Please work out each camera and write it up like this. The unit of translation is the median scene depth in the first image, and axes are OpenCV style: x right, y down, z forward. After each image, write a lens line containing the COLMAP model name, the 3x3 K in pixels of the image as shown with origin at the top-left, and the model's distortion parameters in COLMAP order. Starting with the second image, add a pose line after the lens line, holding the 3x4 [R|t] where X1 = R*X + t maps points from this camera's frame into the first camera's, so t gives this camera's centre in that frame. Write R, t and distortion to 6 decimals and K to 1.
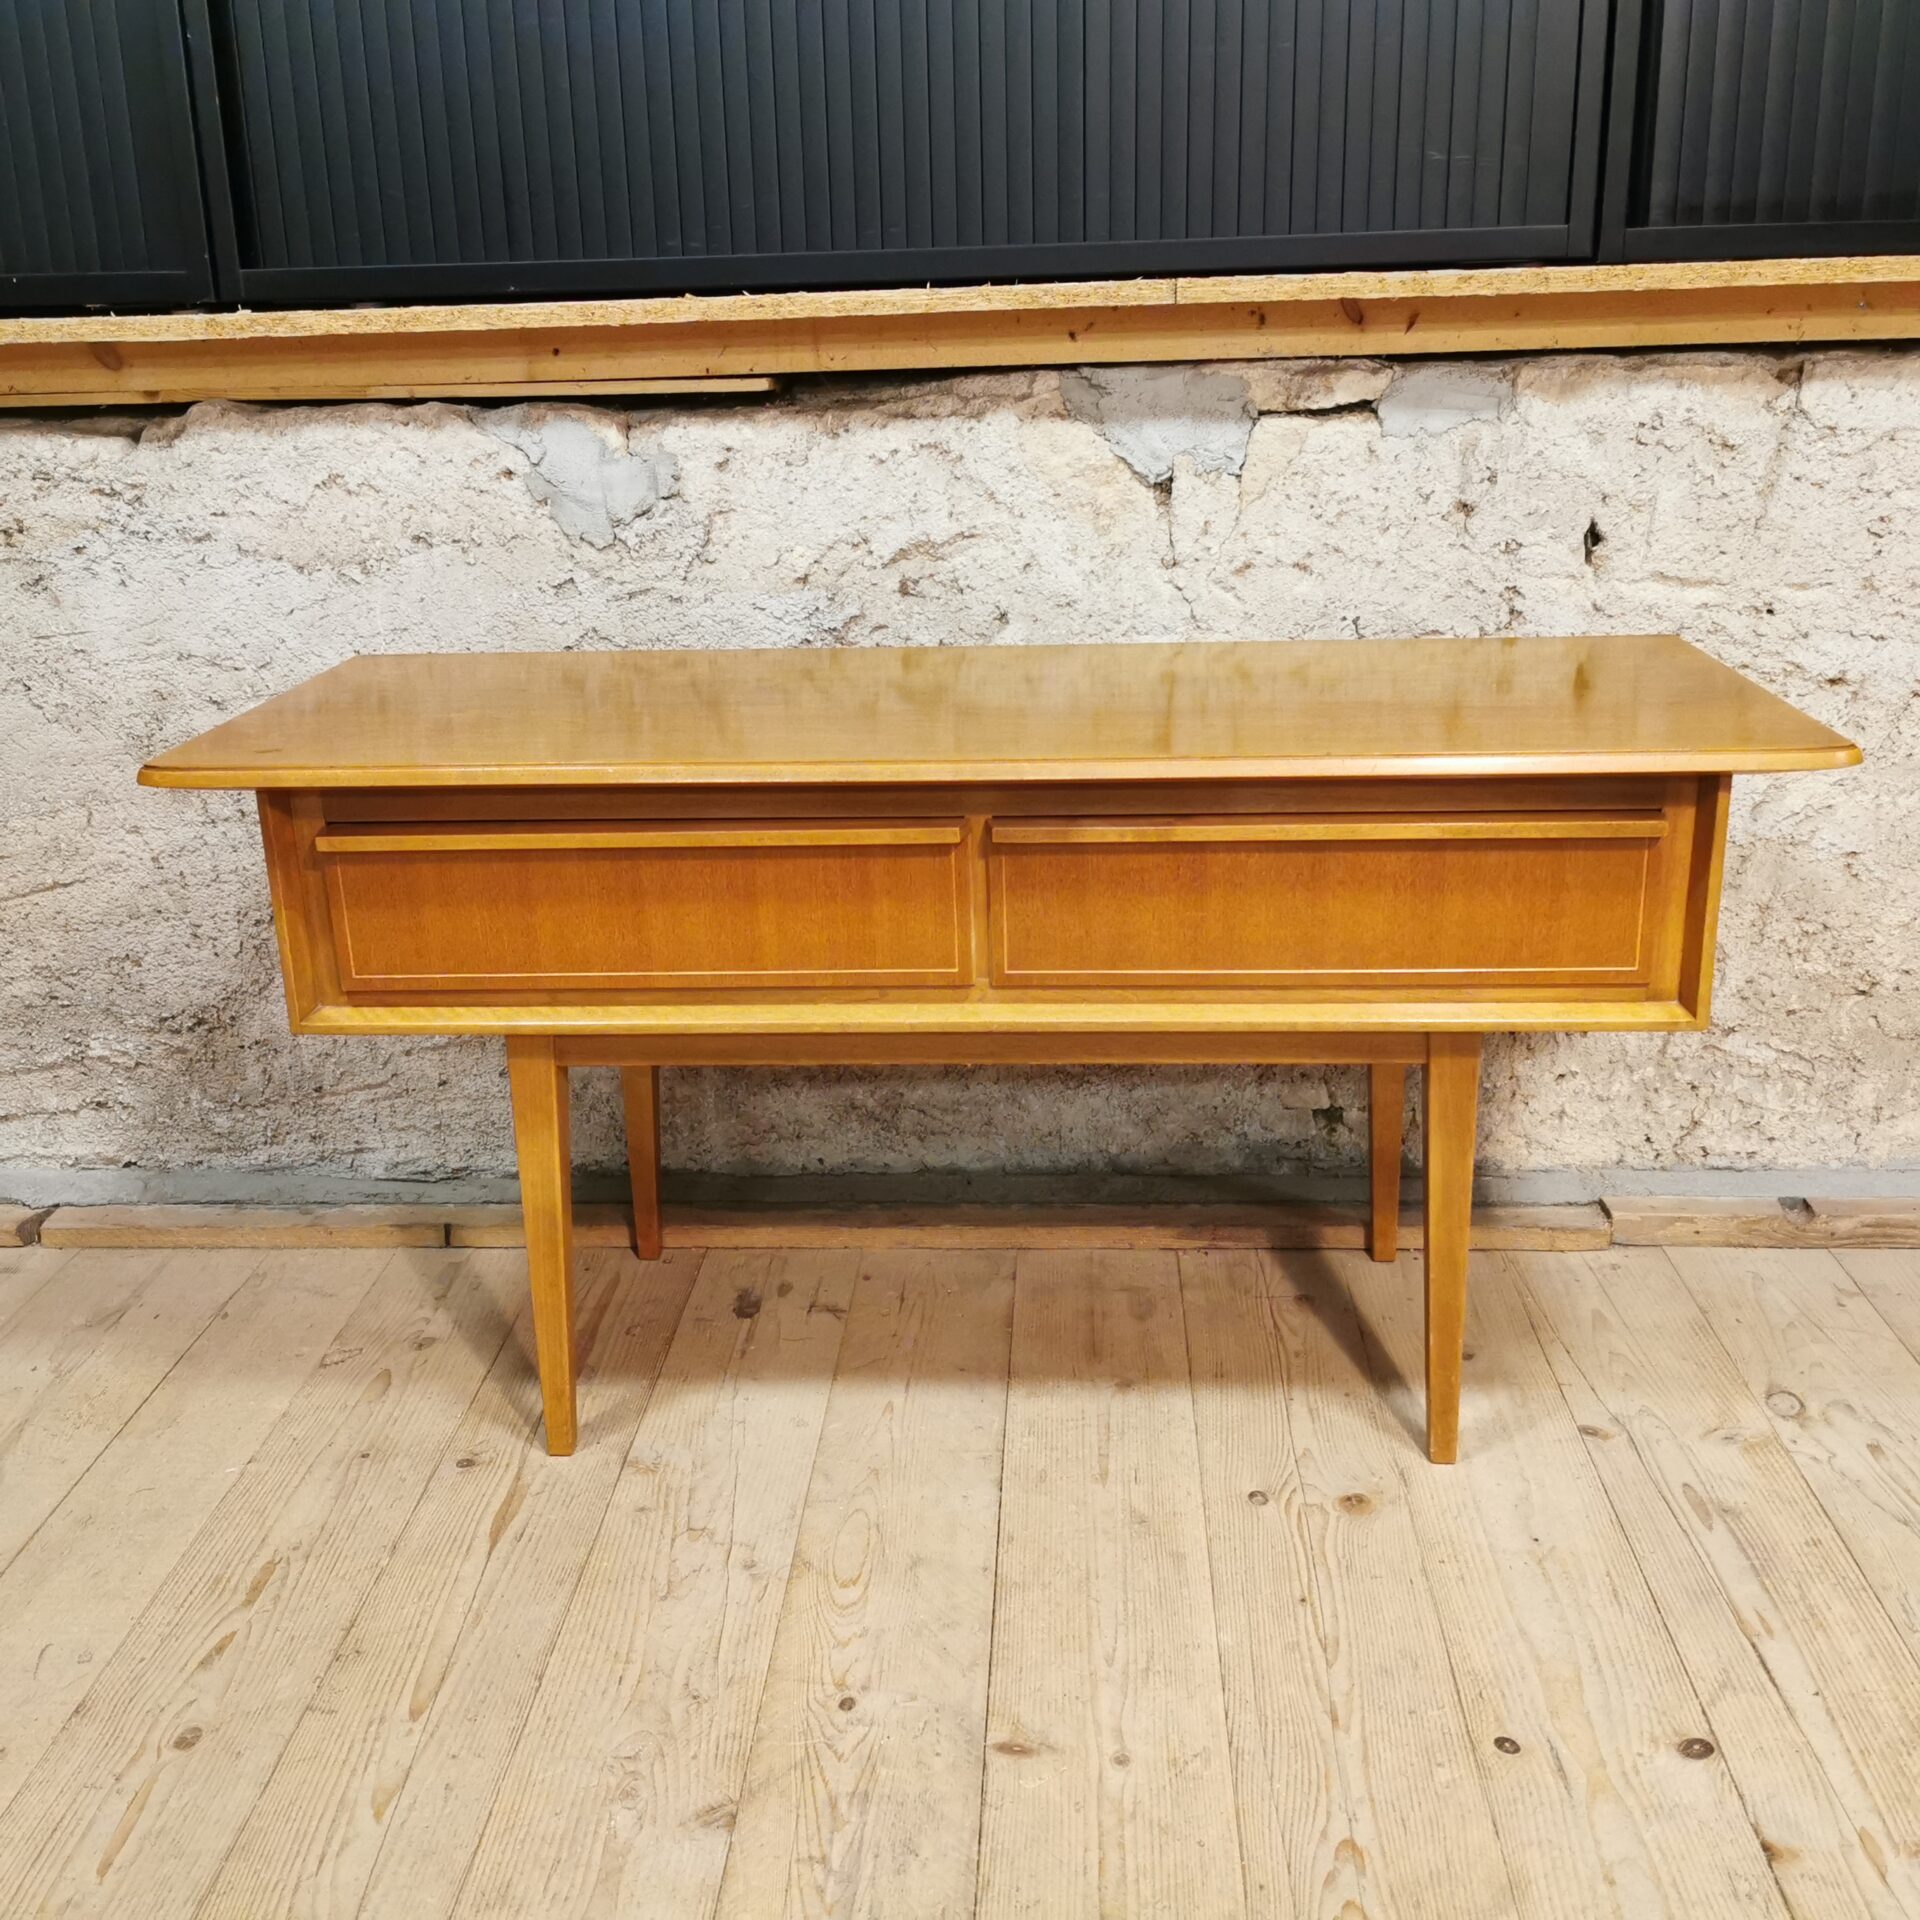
lens RADIAL K [[1991.8, 0, 969.6], [0, 1991.8, 920.6], [0, 0, 1]] dist [0.039277, 0.000000]
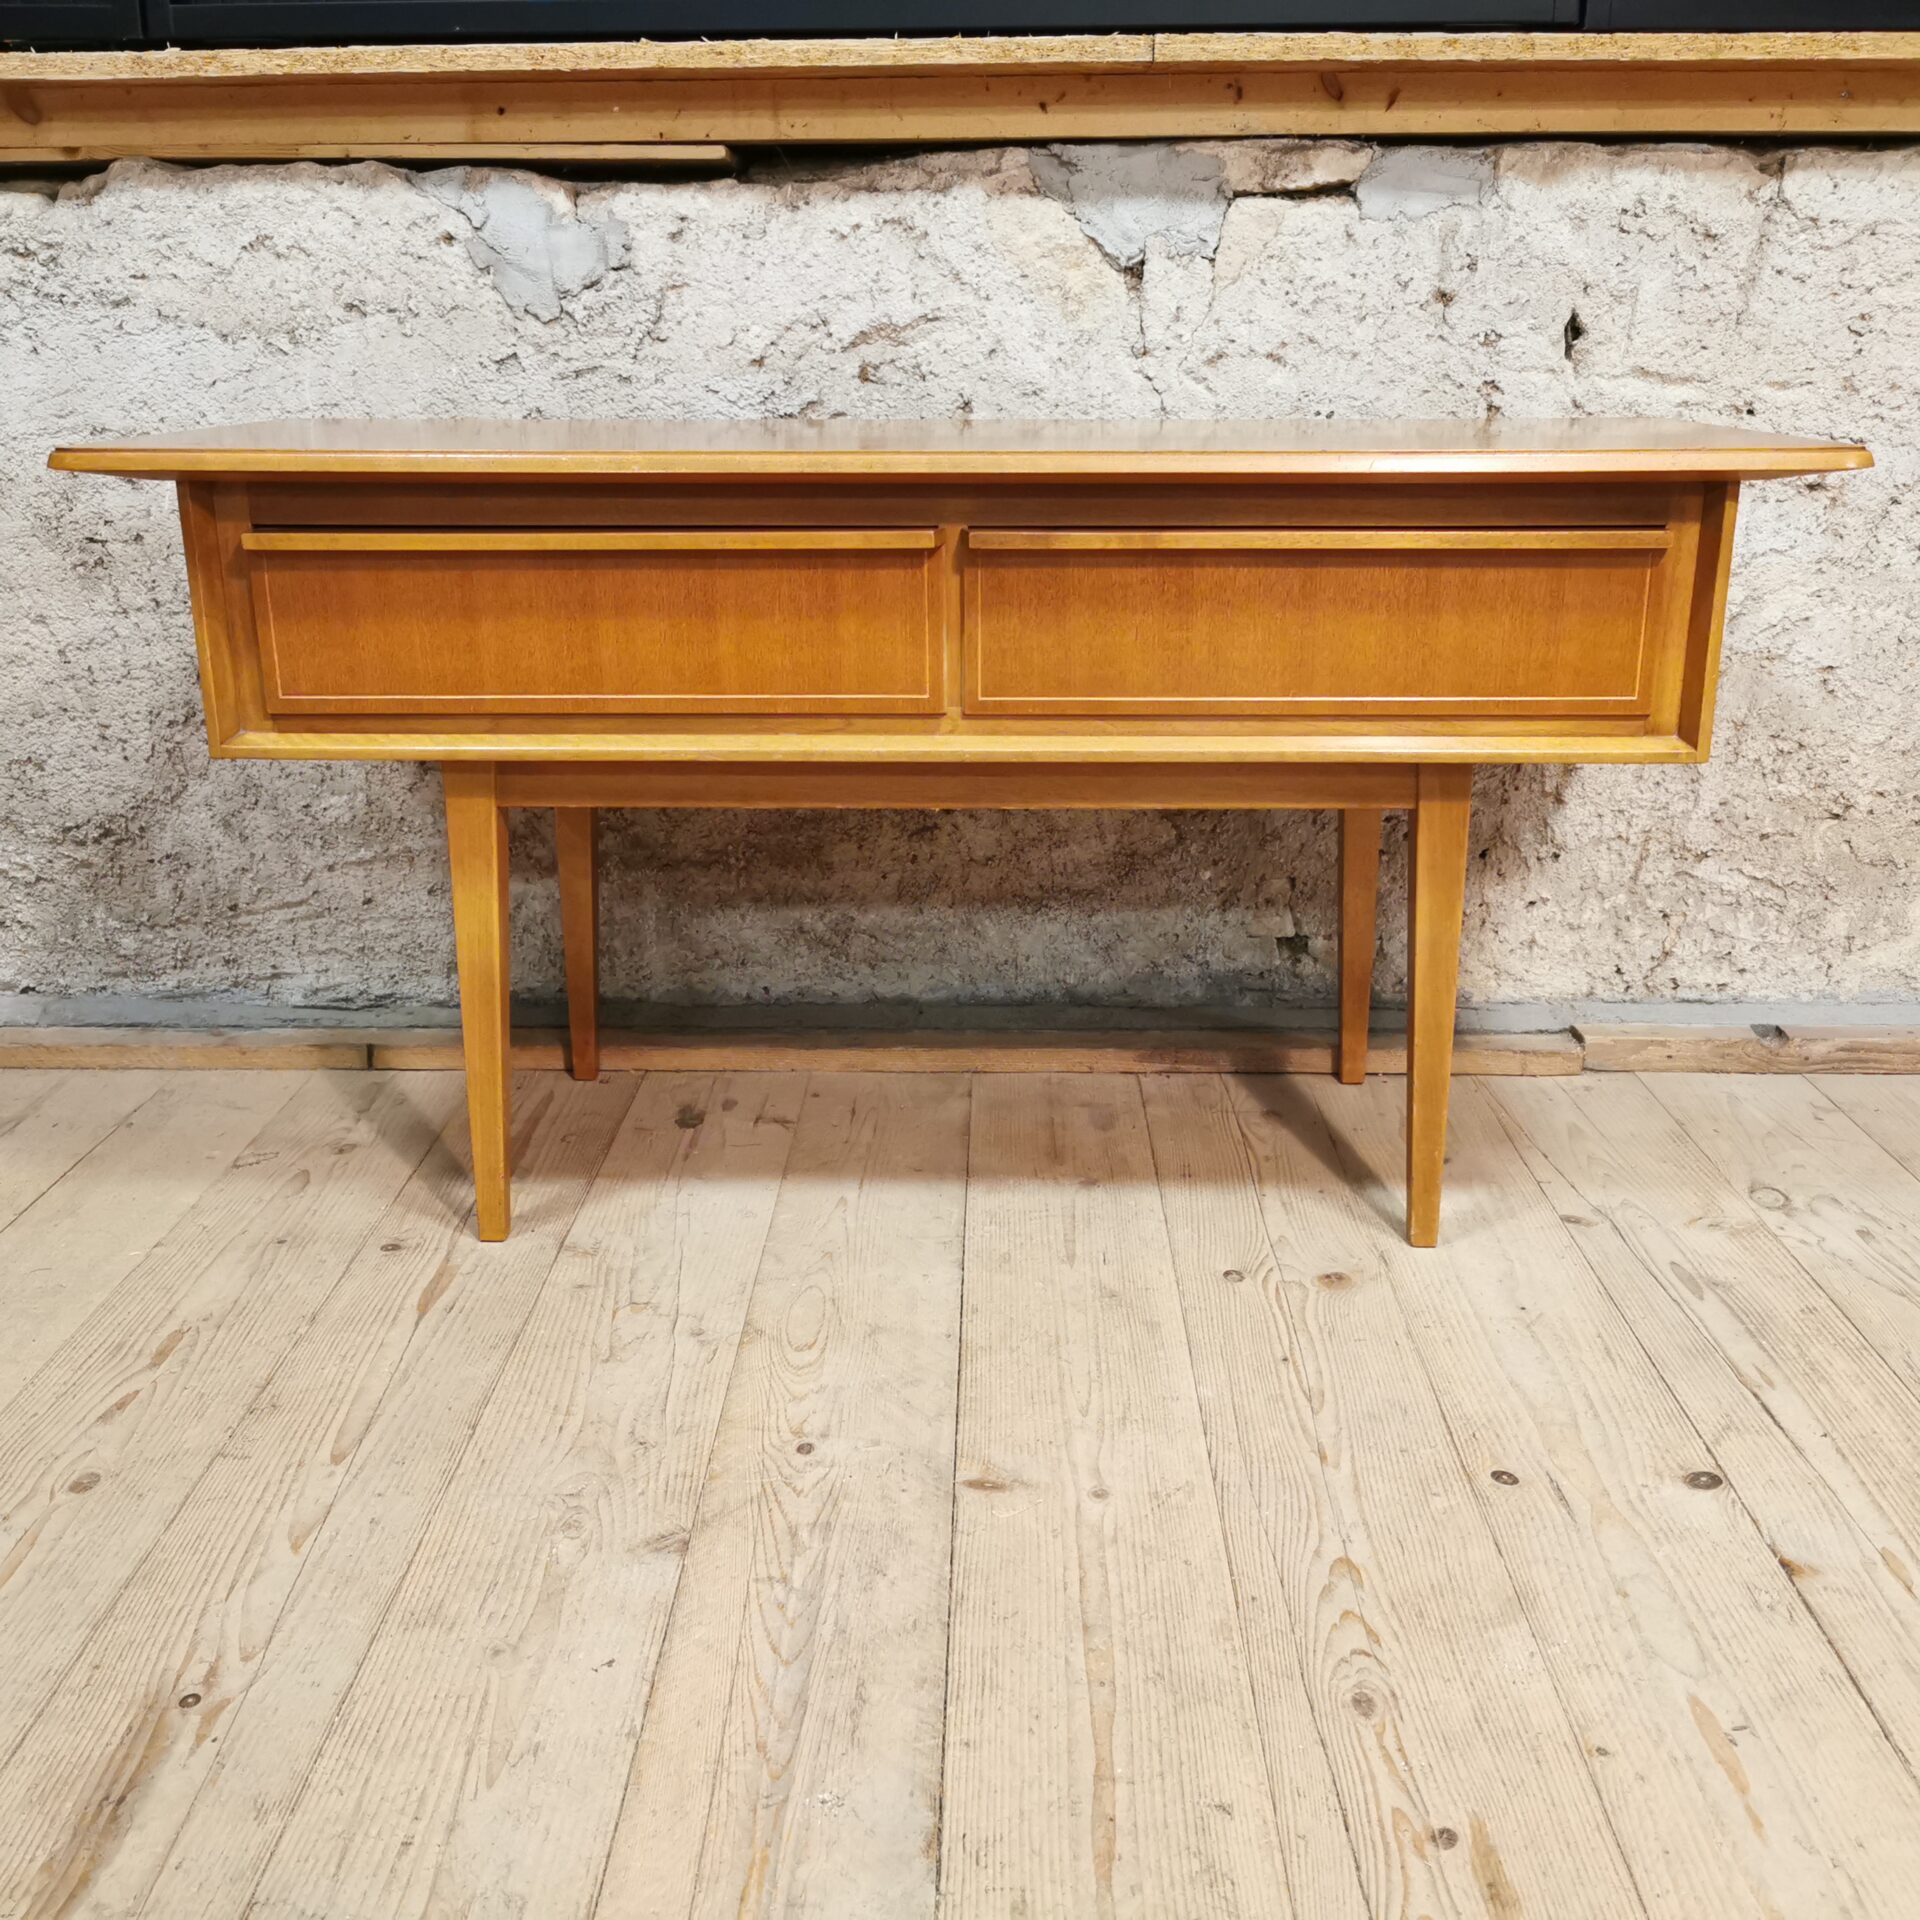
lens RADIAL K [[1991.8, 0, 975.4], [0, 1991.8, 921.3], [0, 0, 1]] dist [0.039277, 0.000000]
pose [[0.998931, 0.012132, 0.044596, -0.019594], [-0.011072, 0.999652, -0.023935, 0.123331], [-0.044871, 0.023416, 0.998718, 0.044175]]
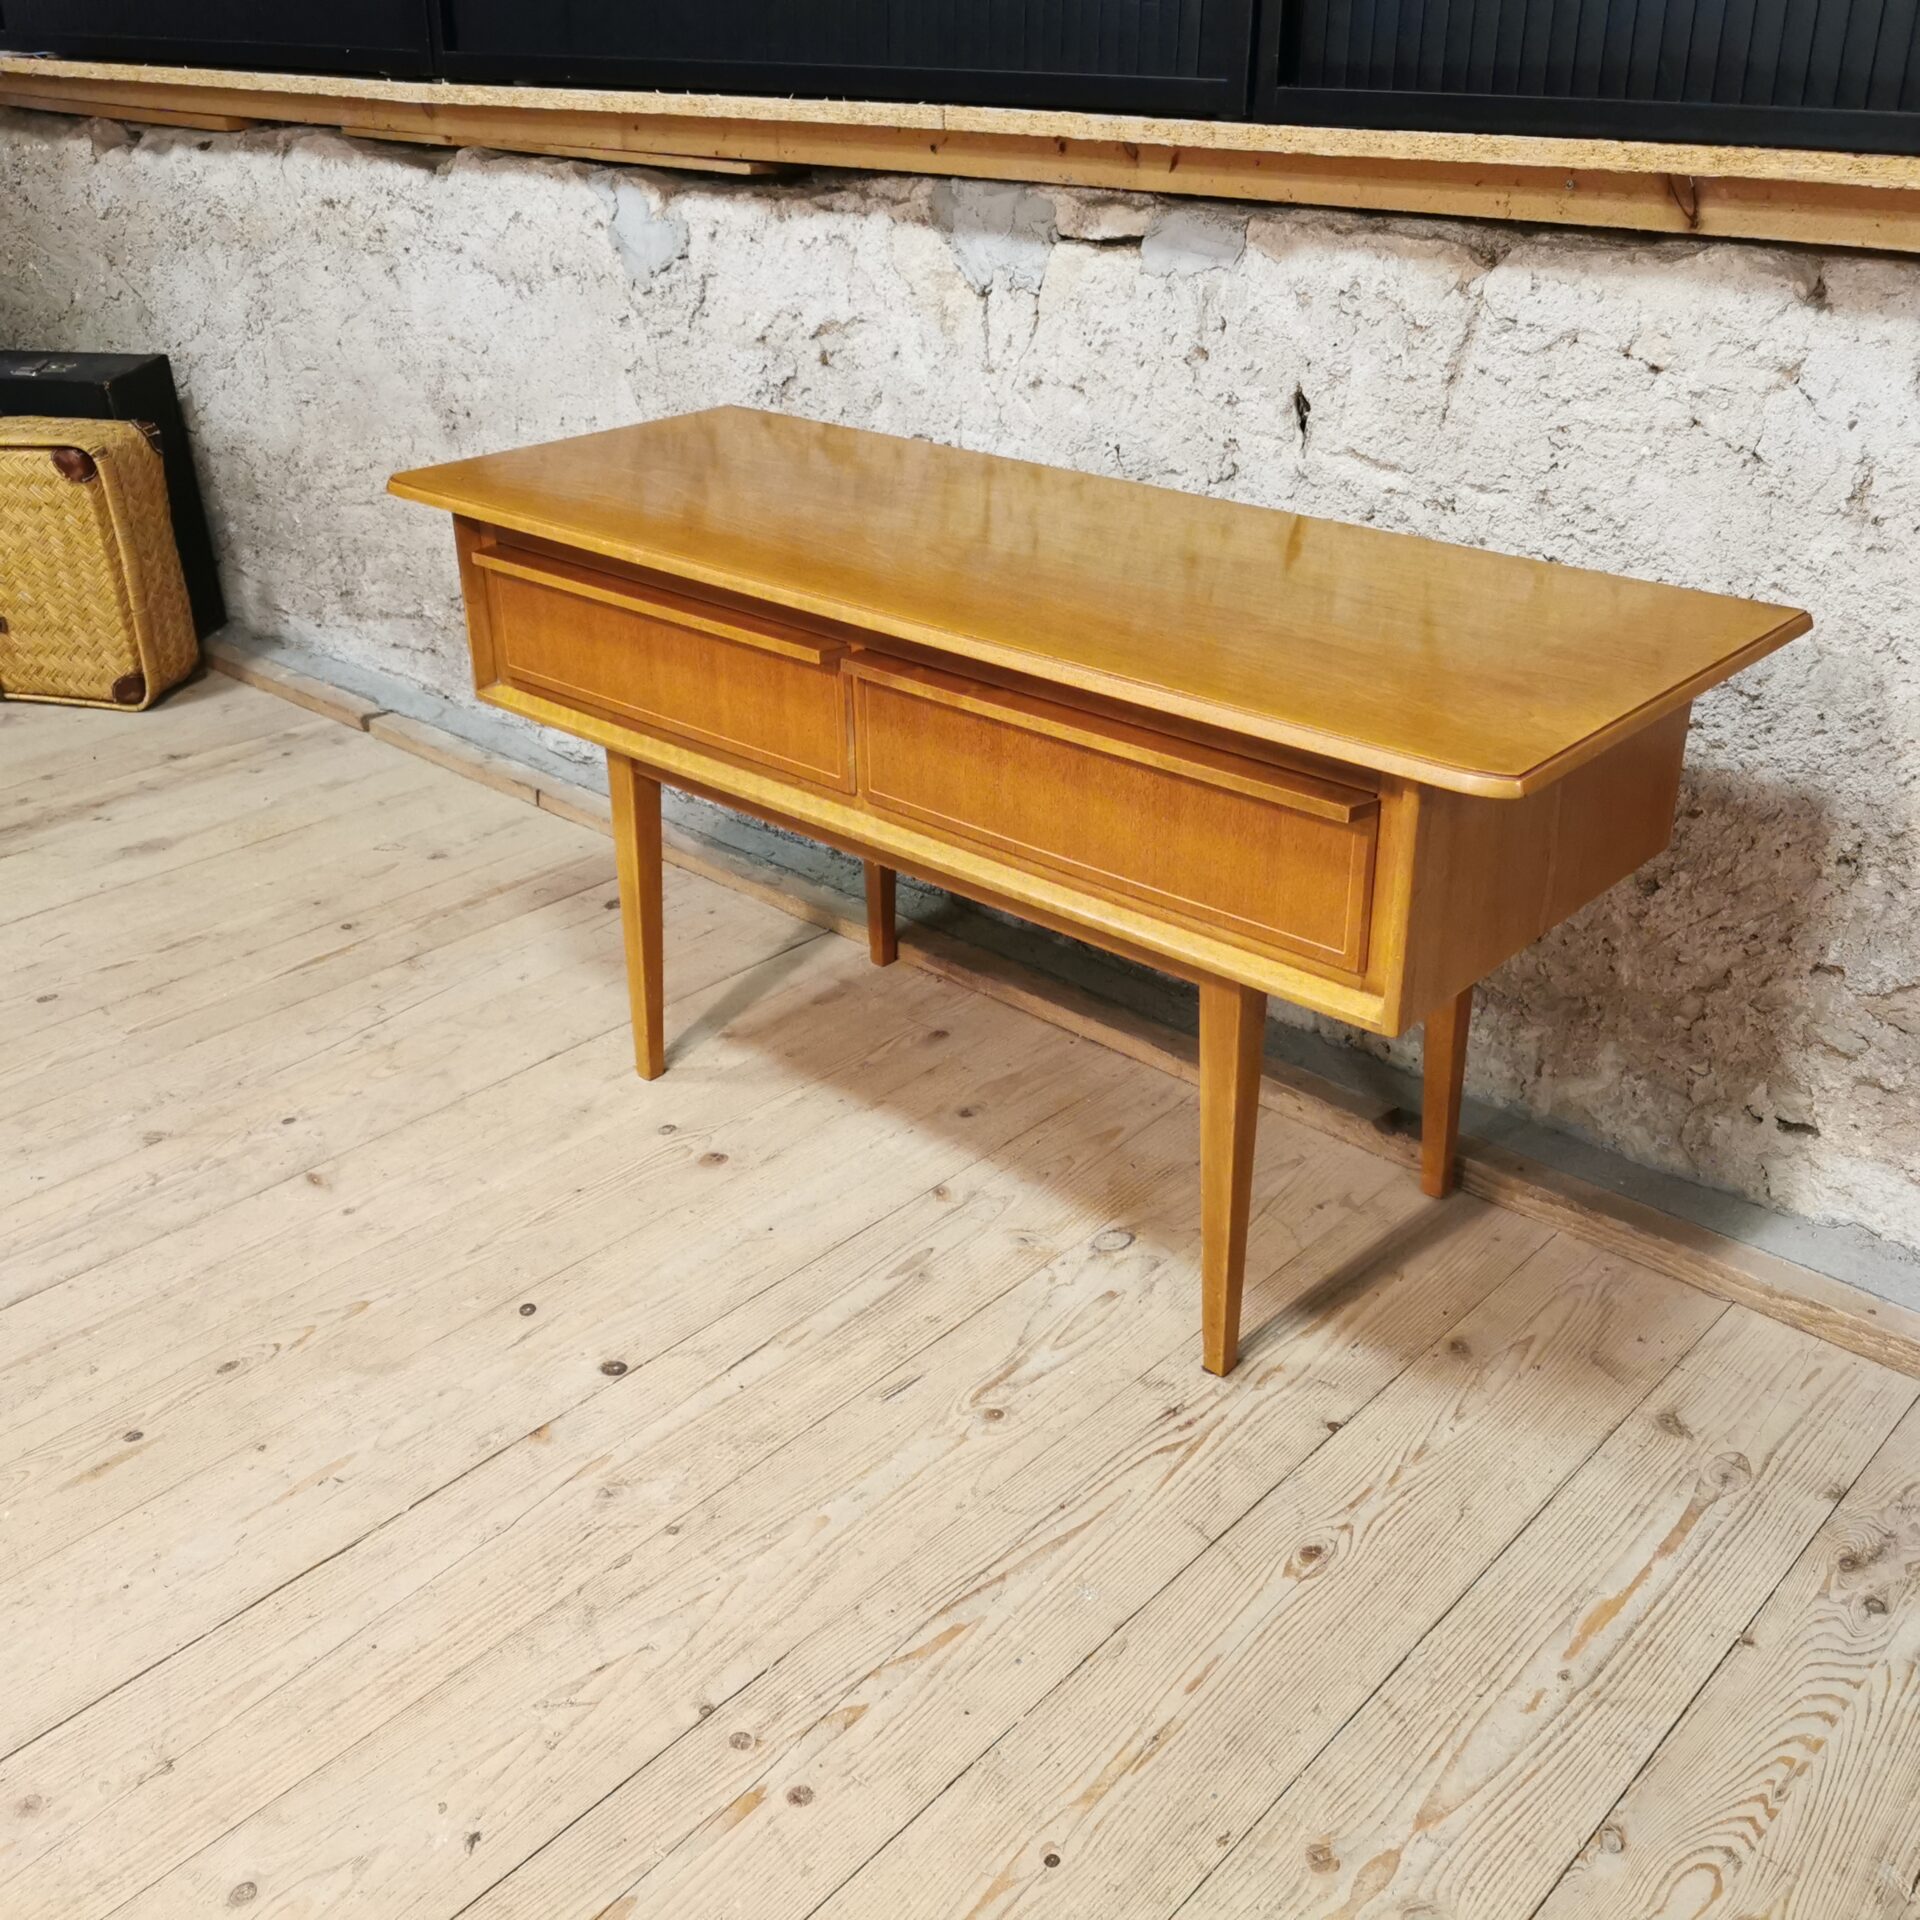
lens RADIAL K [[1991.8, 0, 971.6], [0, 1991.8, 919.4], [0, 0, 1]] dist [0.039277, 0.000000]
pose [[0.772815, 0.294238, -0.562299, 0.821065], [-0.208747, 0.954579, 0.212611, -0.123808], [0.599317, -0.046930, 0.799135, 0.098837]]
